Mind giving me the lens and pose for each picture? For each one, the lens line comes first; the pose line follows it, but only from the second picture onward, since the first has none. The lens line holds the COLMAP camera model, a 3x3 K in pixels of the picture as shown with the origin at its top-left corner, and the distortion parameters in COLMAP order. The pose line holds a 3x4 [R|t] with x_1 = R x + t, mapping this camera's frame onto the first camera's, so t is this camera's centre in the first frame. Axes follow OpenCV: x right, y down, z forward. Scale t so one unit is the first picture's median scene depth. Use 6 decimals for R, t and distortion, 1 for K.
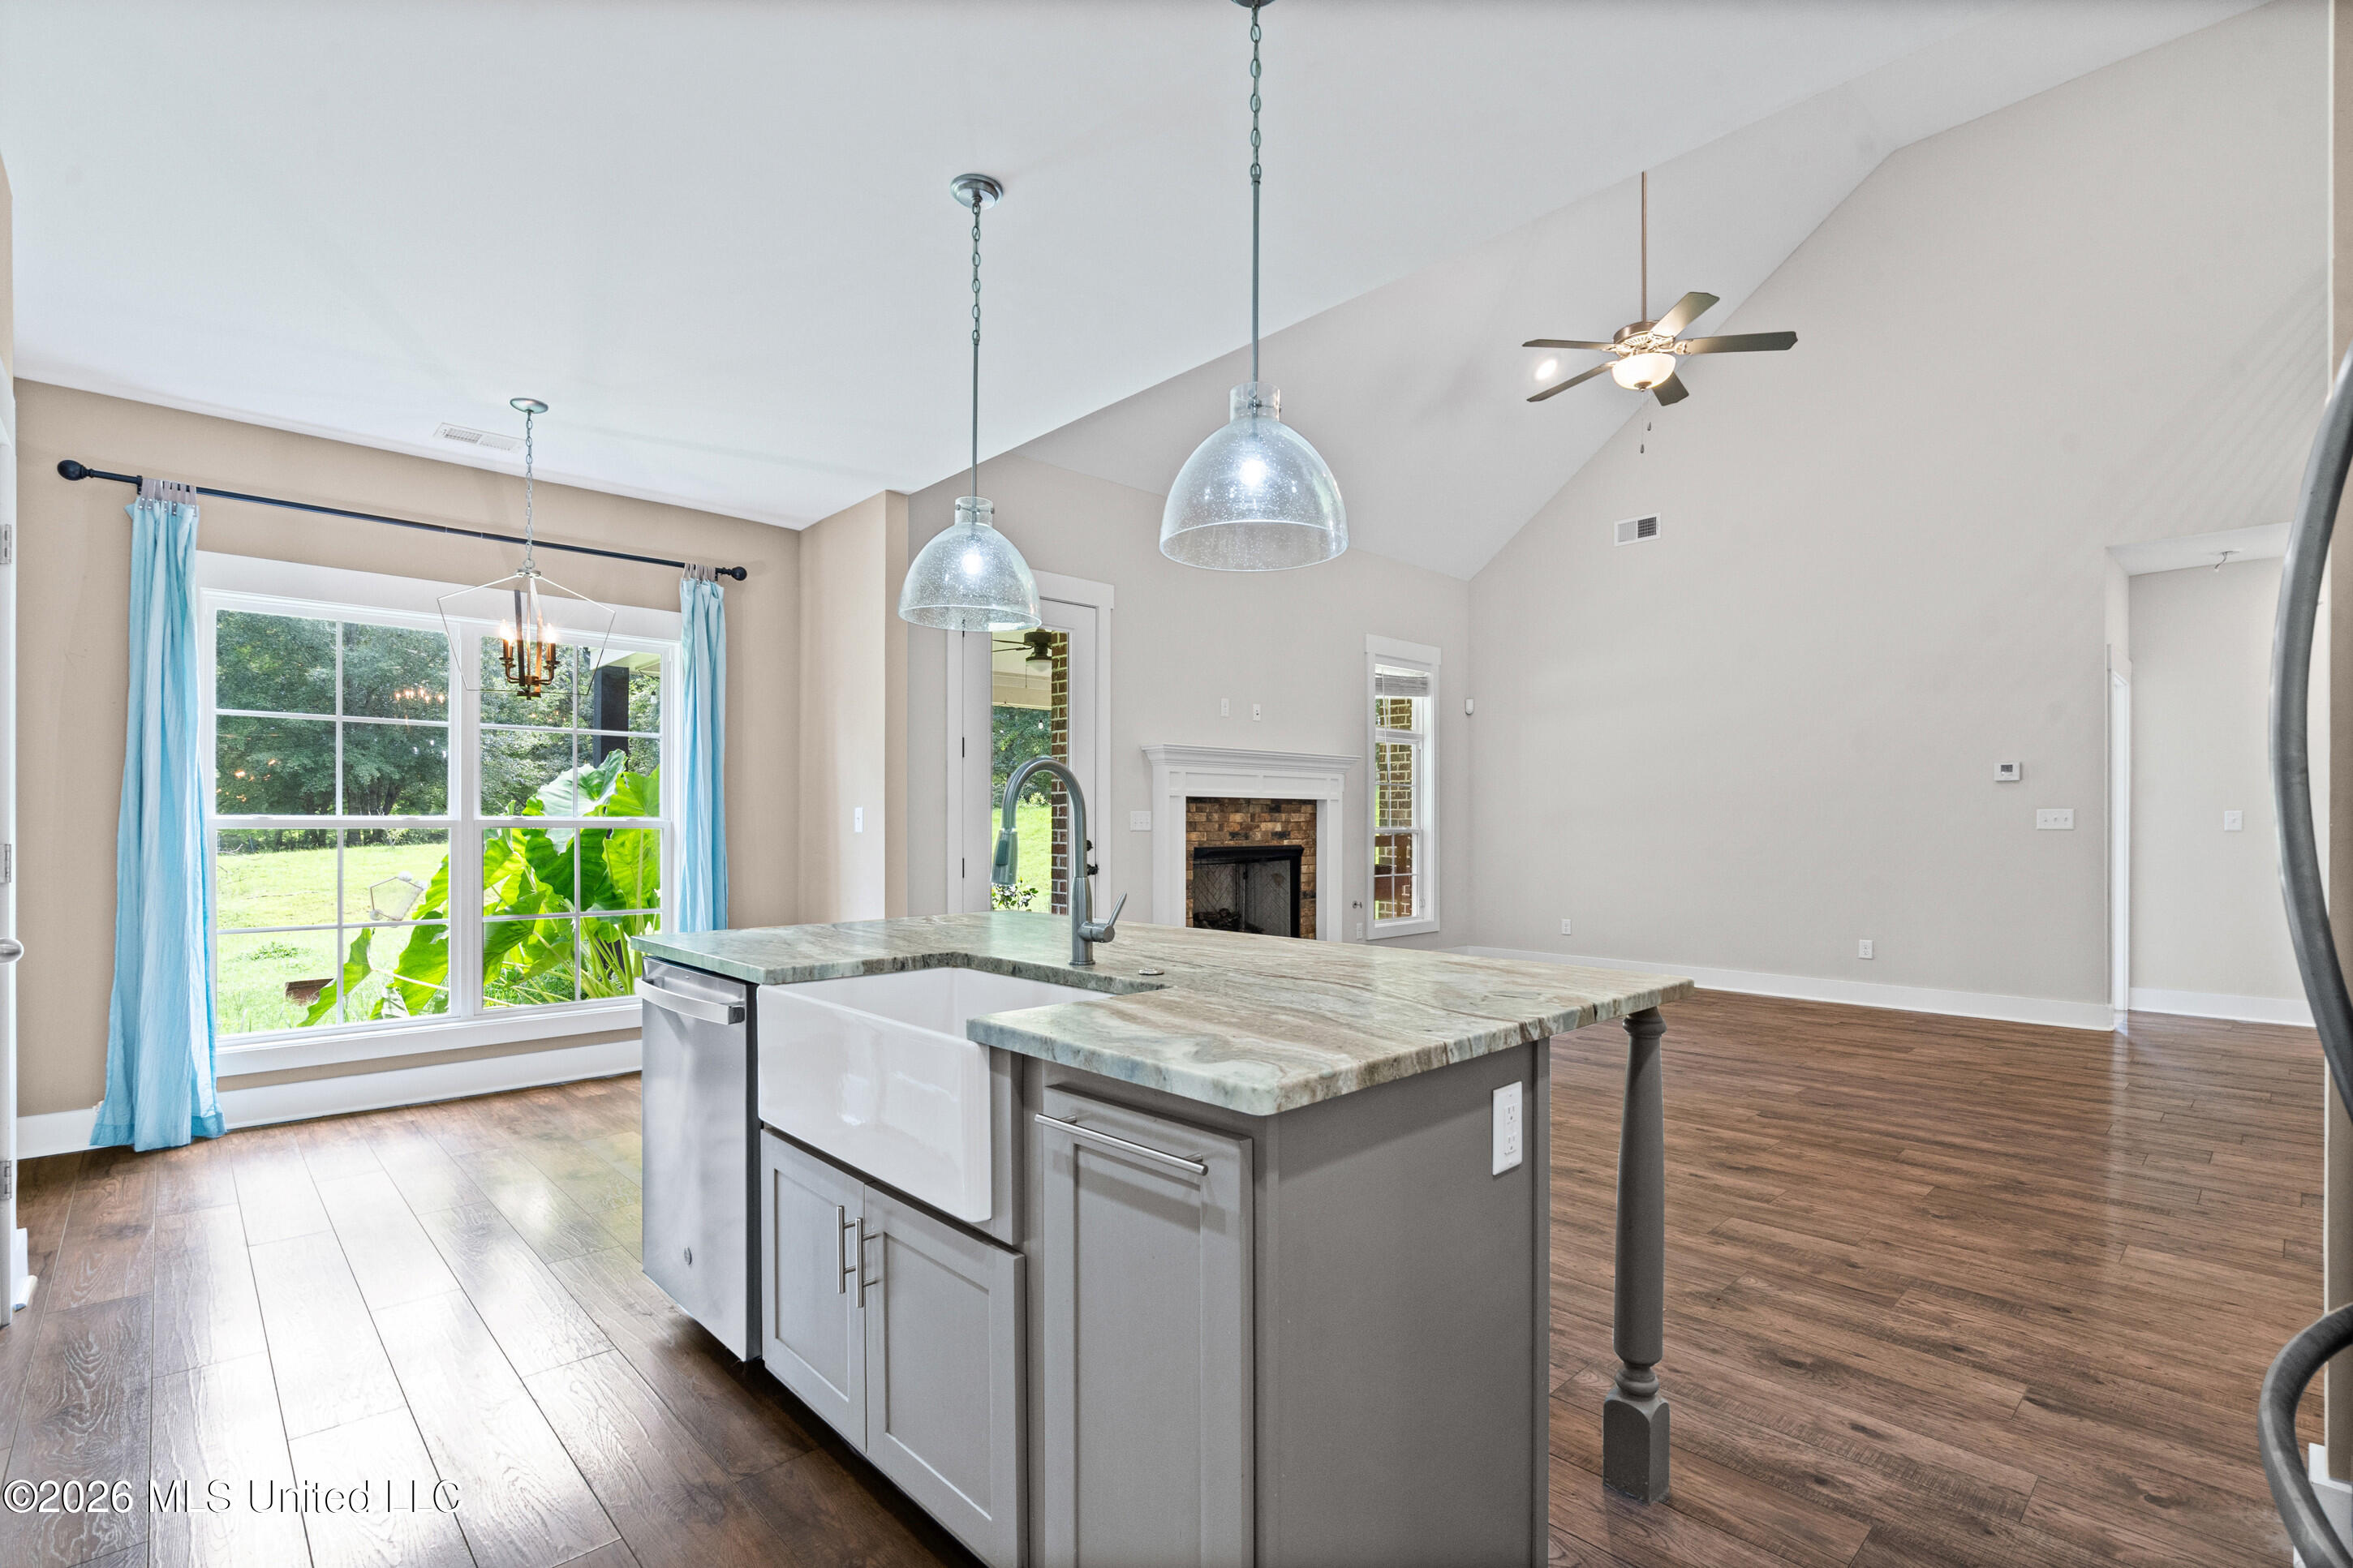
lens RADIAL K [[1070.5, 0, 1160.3], [0, 1070.5, 825.0], [0, 0, 1]] dist [-0.003281, 0.000516]
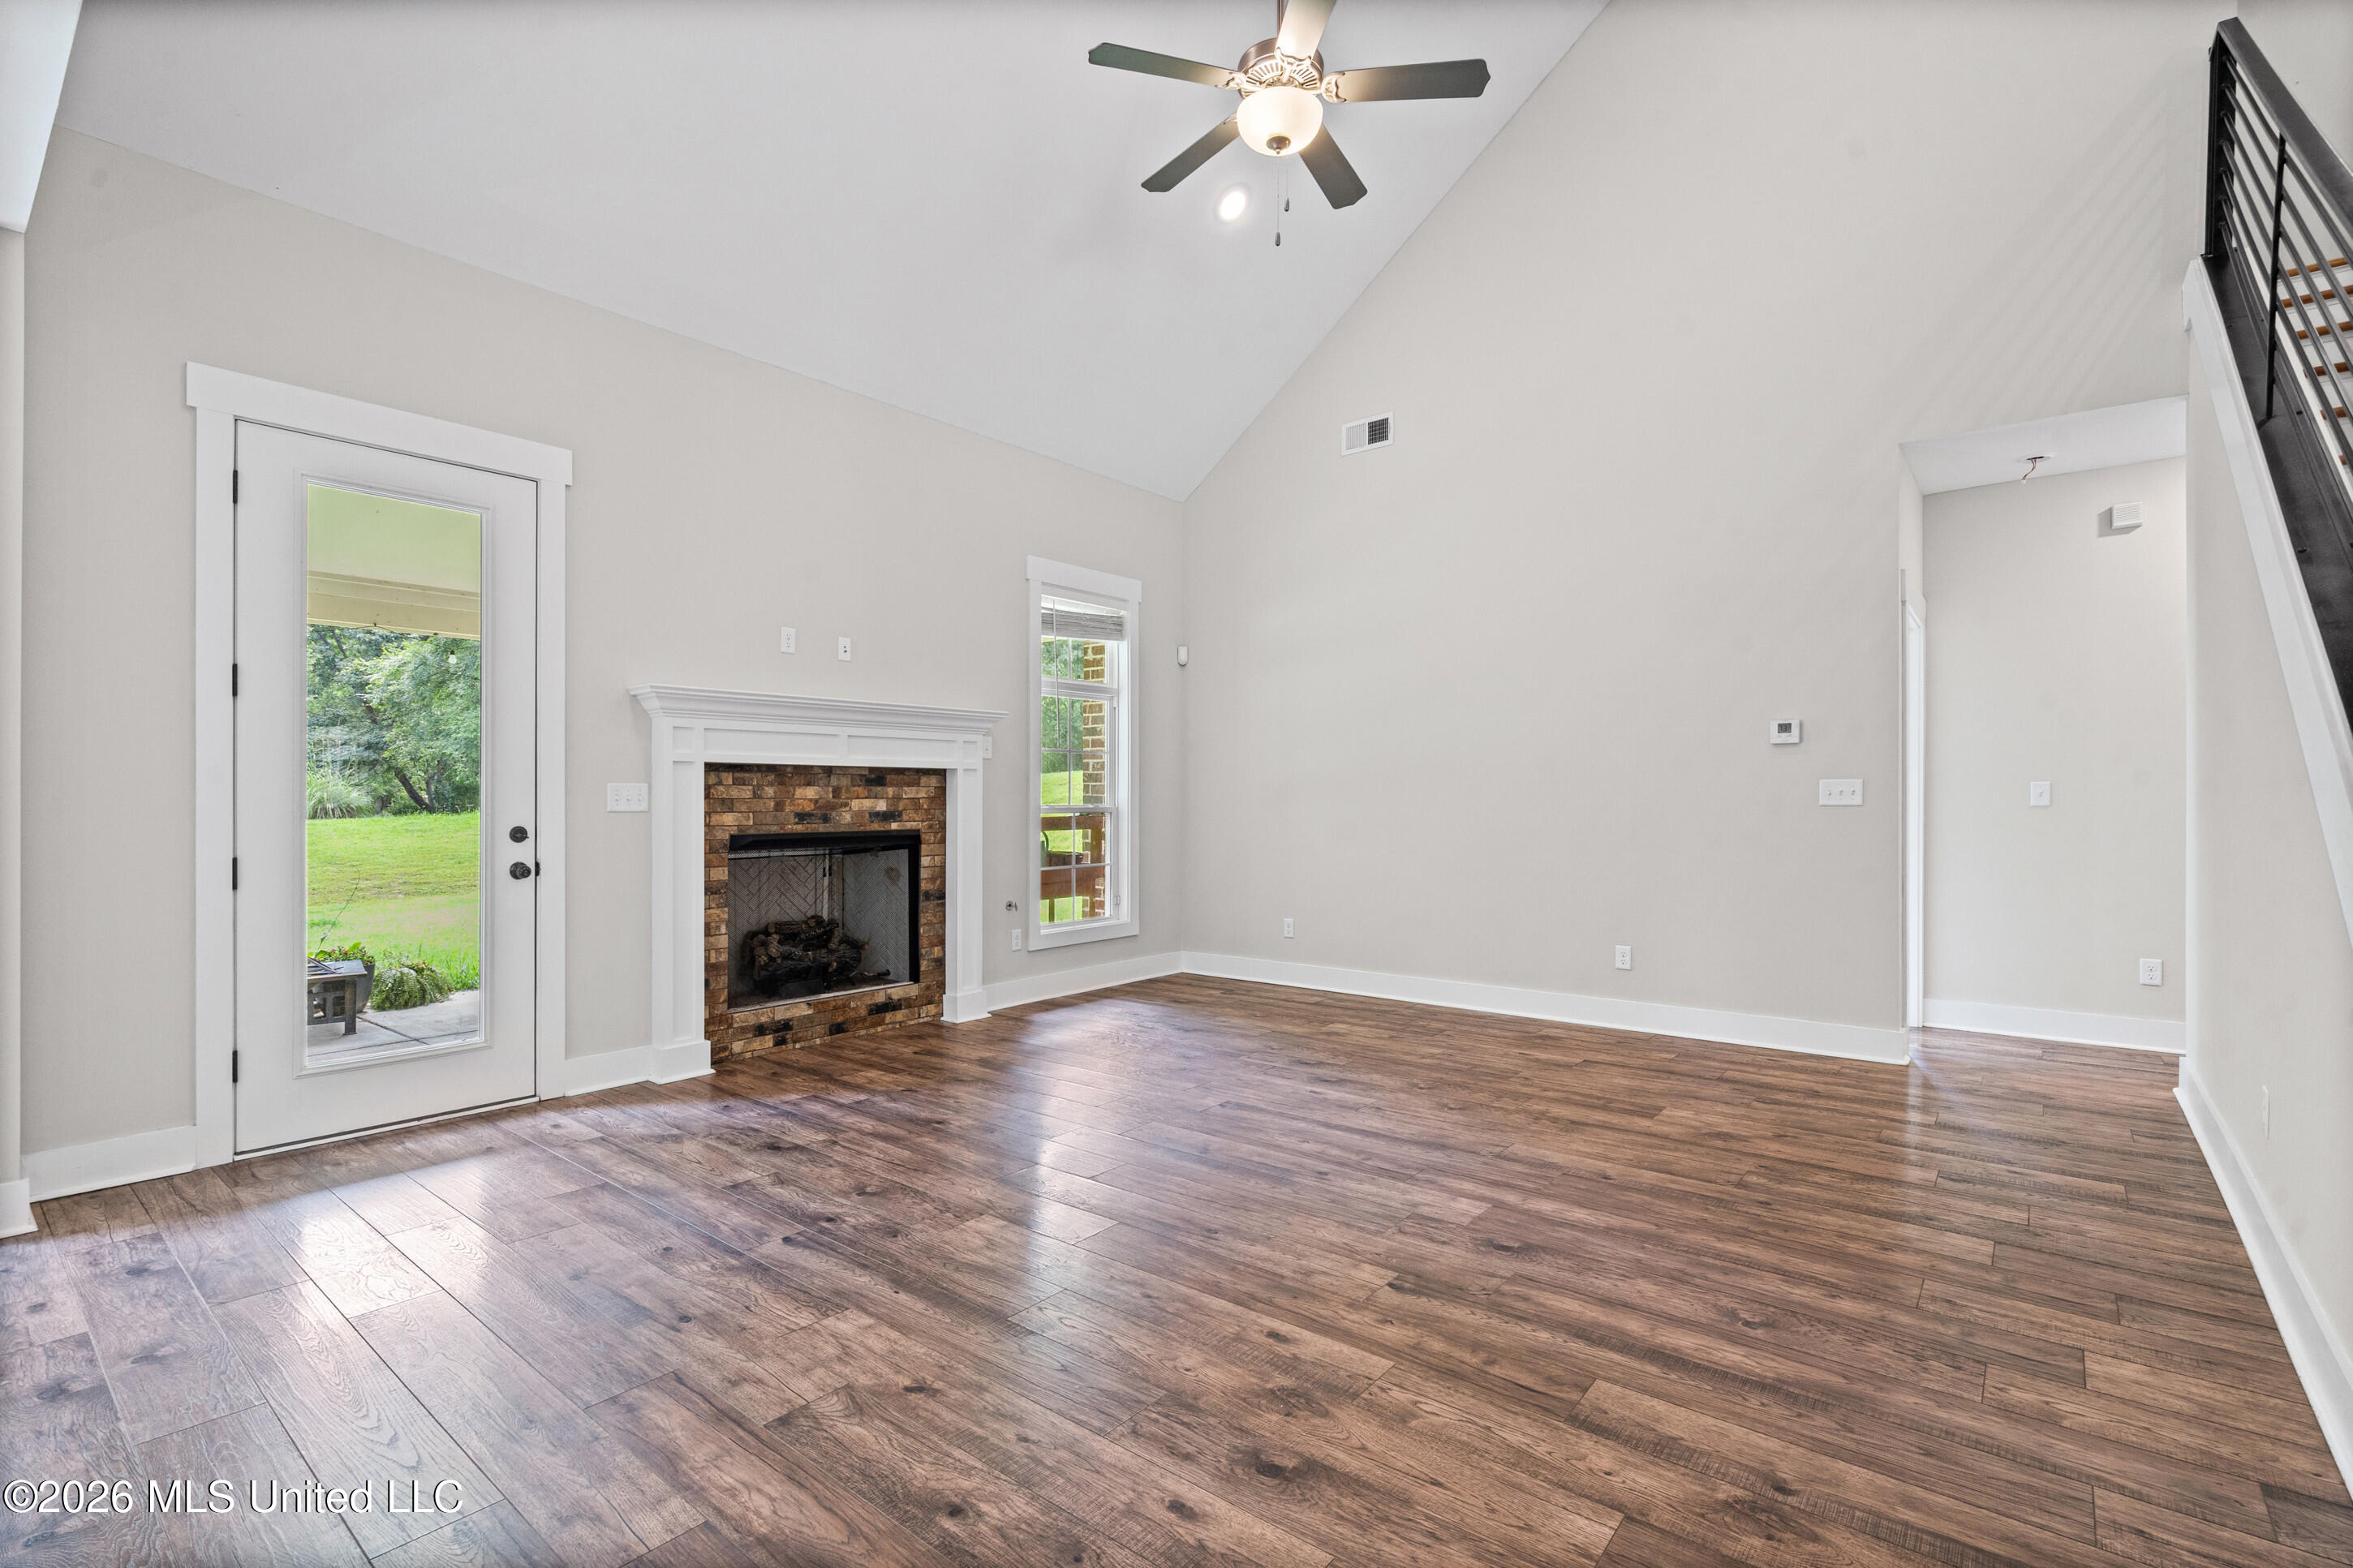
lens RADIAL K [[1063.4, 0, 1155.9], [0, 1063.4, 806.2], [0, 0, 1]] dist [-0.003490, -0.000134]
pose [[0.992208, -0.003209, 0.124553, 0.231692], [0.002655, 0.999986, 0.004615, -0.000394], [-0.124566, -0.004248, 0.992202, 0.277445]]
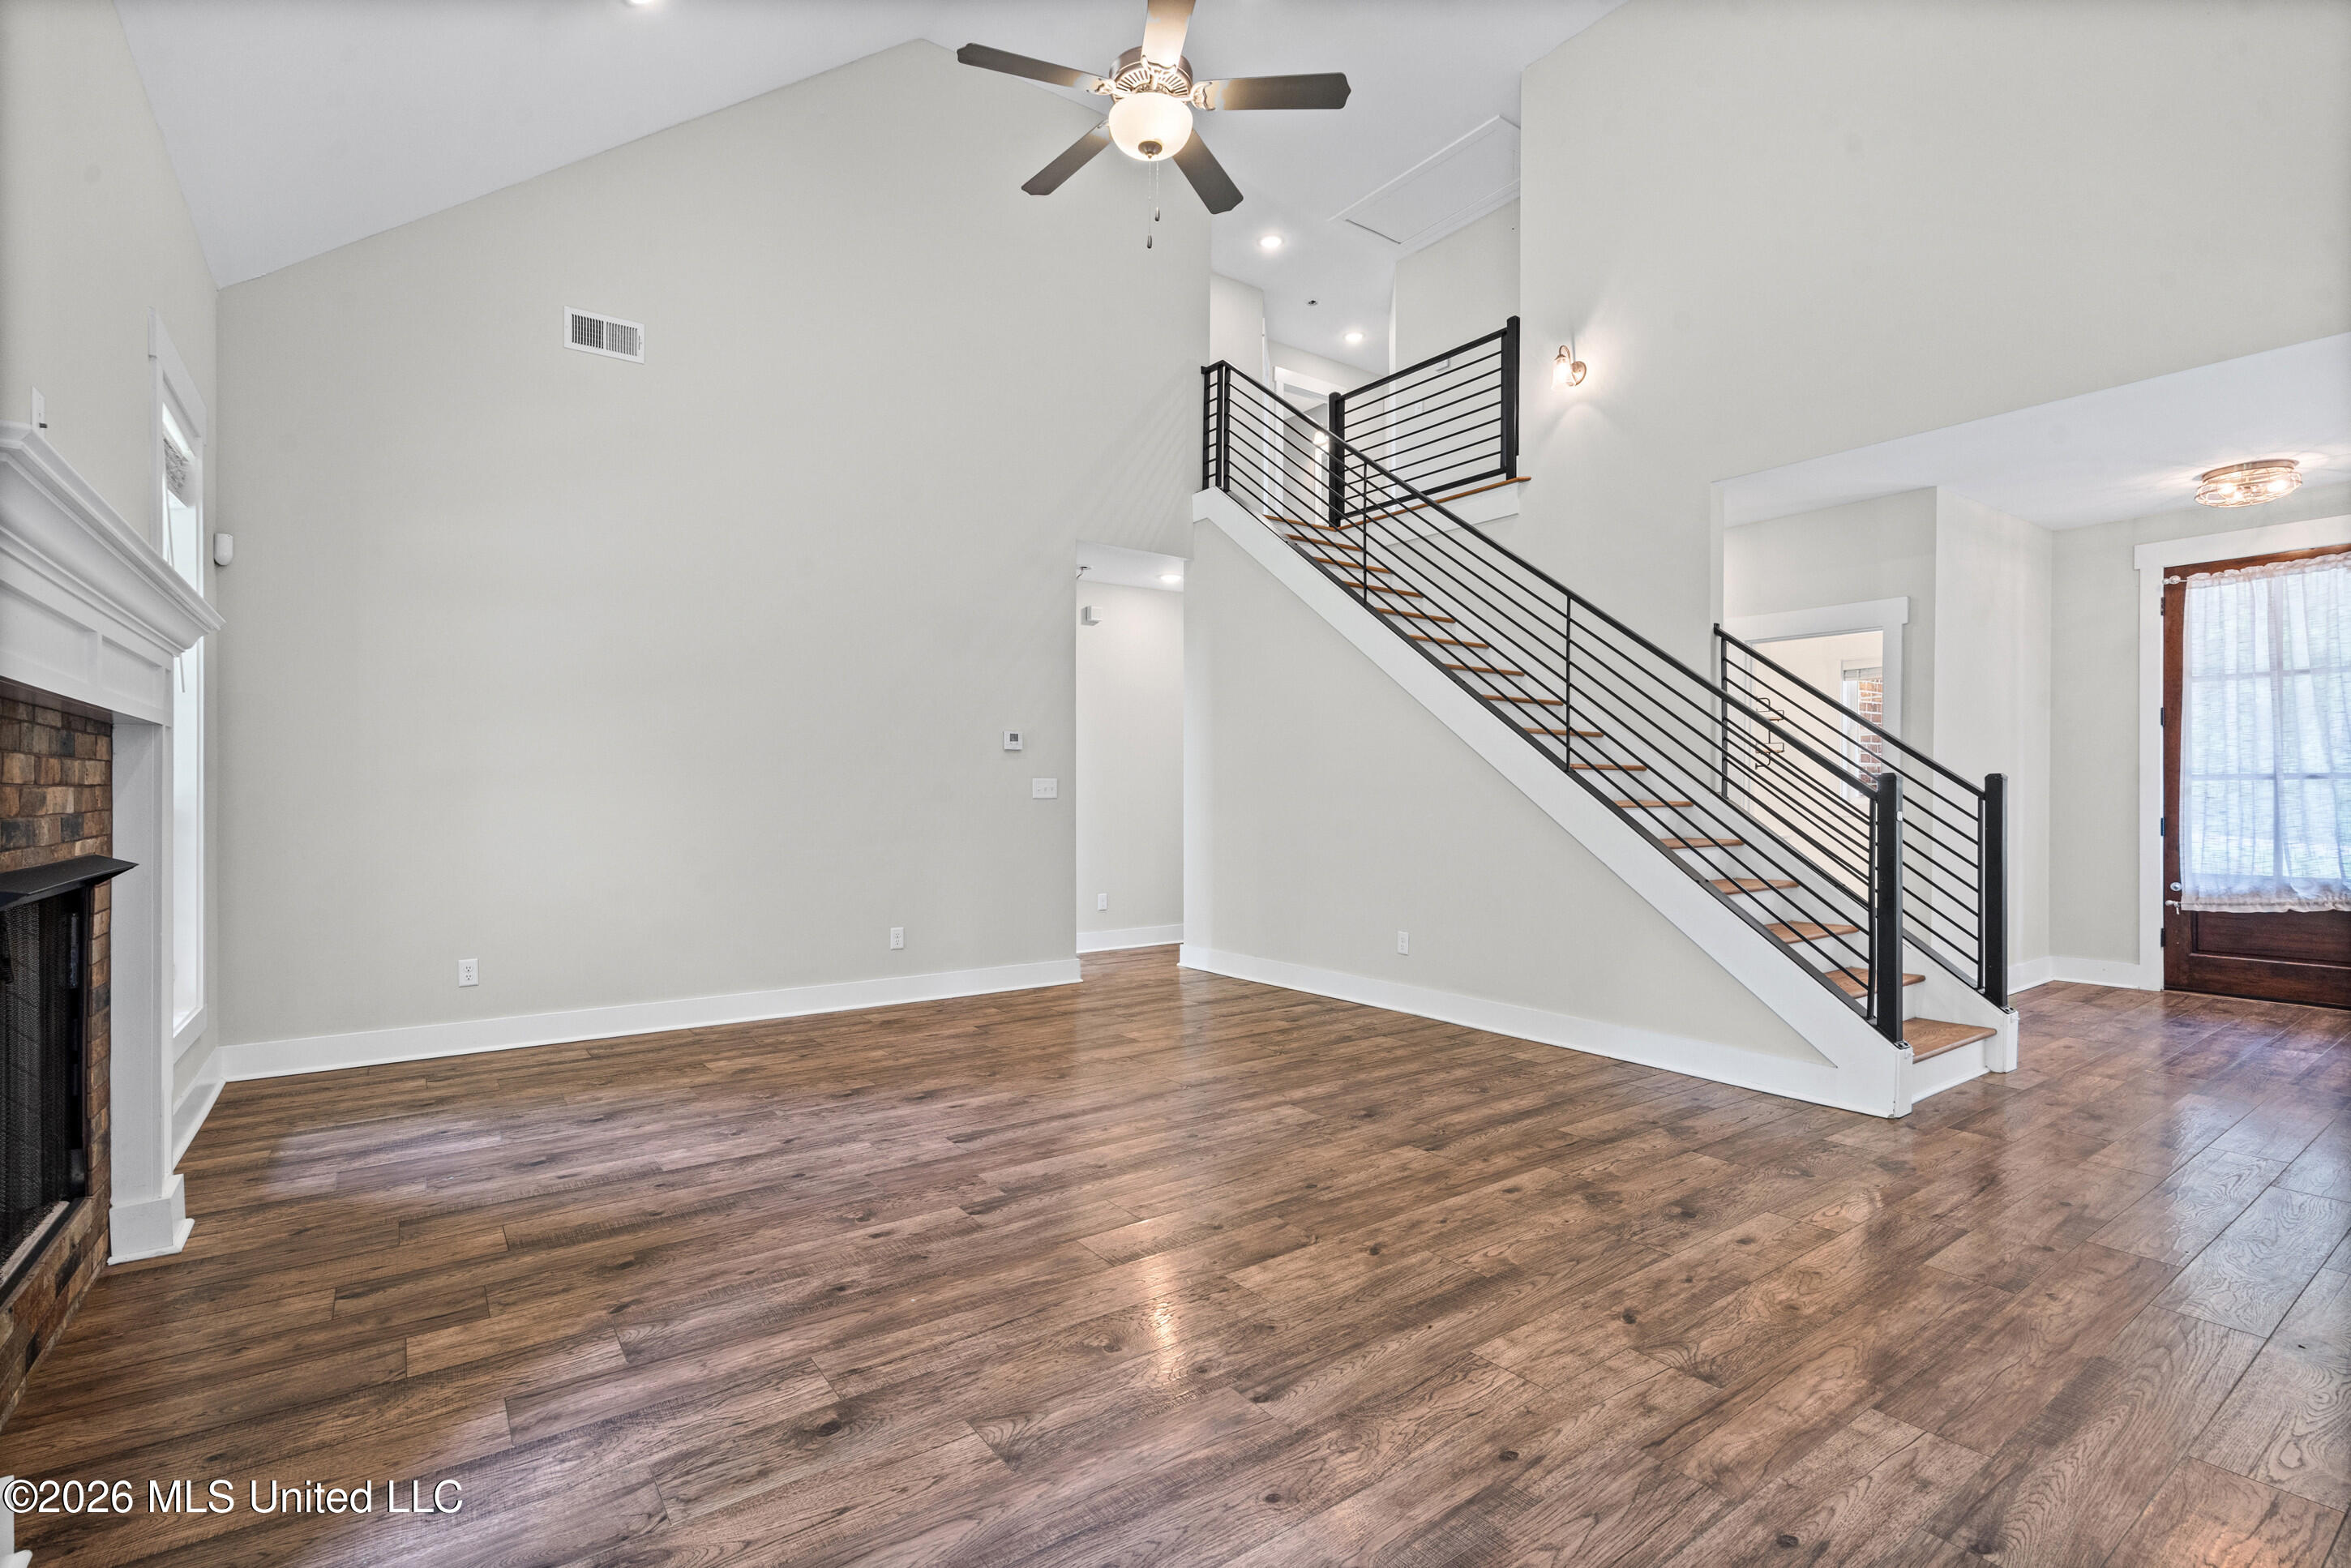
lens RADIAL K [[1069.8, 0, 1159.4], [0, 1069.8, 824.9], [0, 0, 1]] dist [-0.003281, 0.000516]
pose [[0.135375, -0.027347, 0.990417, -0.173216], [0.001301, 0.999623, 0.027423, 0.001354], [-0.990794, -0.002424, 0.135360, 0.712518]]
